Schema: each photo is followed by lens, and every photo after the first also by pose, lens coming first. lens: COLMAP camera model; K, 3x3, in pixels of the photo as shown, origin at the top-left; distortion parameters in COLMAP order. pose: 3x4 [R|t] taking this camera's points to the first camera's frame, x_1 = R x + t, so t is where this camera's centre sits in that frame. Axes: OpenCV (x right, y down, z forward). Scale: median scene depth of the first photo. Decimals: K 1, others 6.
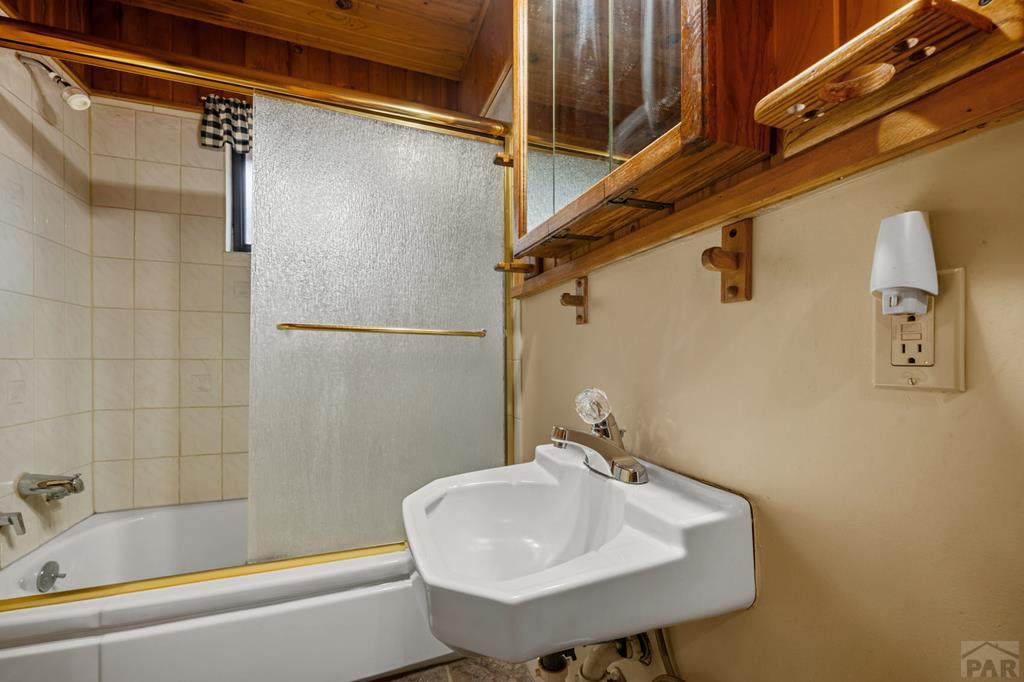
lens RADIAL K [[402.9, 0, 508.7], [0, 402.9, 351.0], [0, 0, 1]] dist [-0.003651, -0.000807]
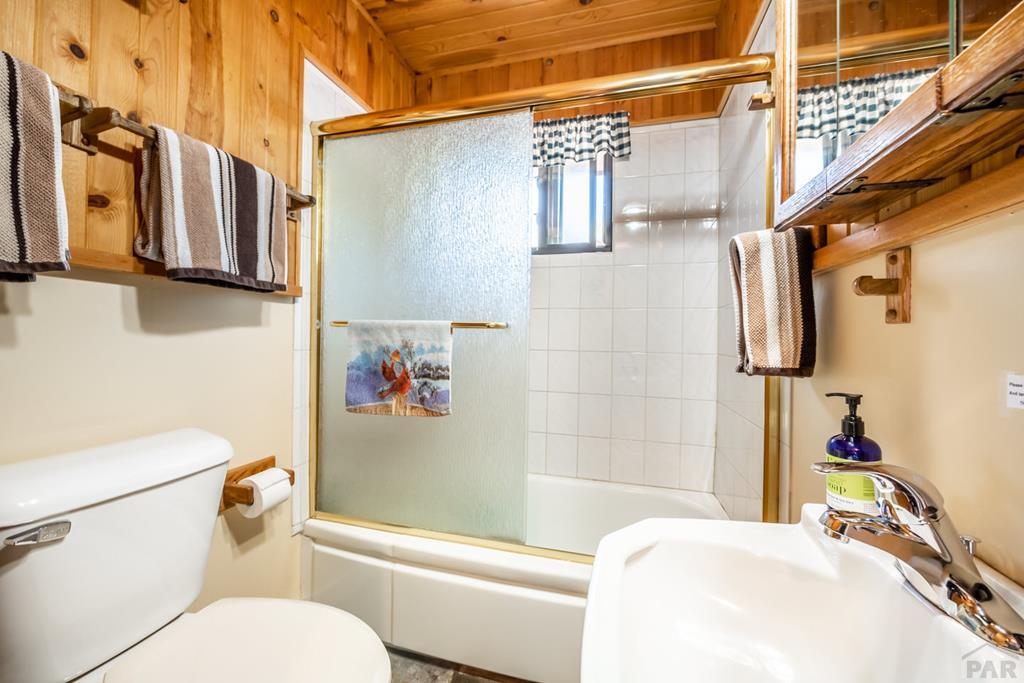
lens RADIAL K [[402.9, 0, 510.1], [0, 402.9, 337.0], [0, 0, 1]] dist [-0.003651, -0.000807]
pose [[0.816702, 0.009426, -0.576983, 0.049790], [-0.006807, 0.999954, 0.006701, -0.045475], [0.577019, -0.001545, 0.816729, 0.143860]]
